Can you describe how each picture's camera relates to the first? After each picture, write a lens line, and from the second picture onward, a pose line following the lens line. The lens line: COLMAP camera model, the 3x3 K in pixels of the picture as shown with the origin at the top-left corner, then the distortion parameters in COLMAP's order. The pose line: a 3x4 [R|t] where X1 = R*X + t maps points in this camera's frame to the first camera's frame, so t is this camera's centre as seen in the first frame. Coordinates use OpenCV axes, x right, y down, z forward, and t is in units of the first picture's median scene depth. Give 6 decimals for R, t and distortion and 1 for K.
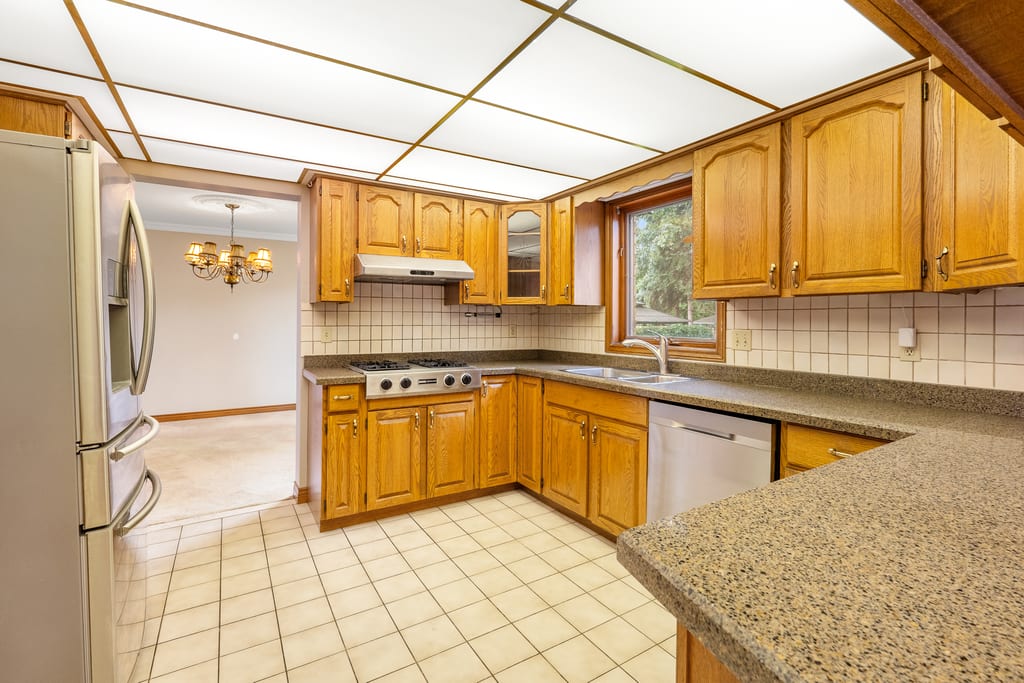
lens RADIAL K [[454.7, 0, 510.9], [0, 454.7, 331.8], [0, 0, 1]] dist [0.001664, -0.000346]
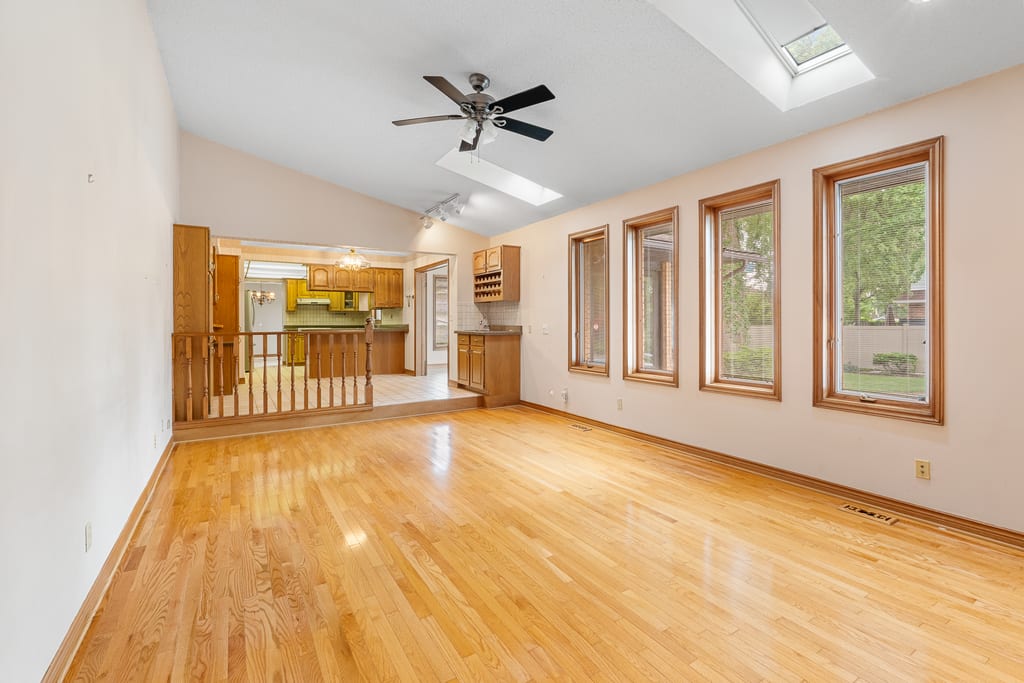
lens RADIAL K [[454.7, 0, 513.1], [0, 454.7, 331.2], [0, 0, 1]] dist [0.001664, -0.000346]
pose [[0.999884, -0.011830, -0.009547, 1.359478], [0.011831, 0.999930, 0.000013, 0.112755], [0.009546, -0.000126, 0.999954, -2.521196]]
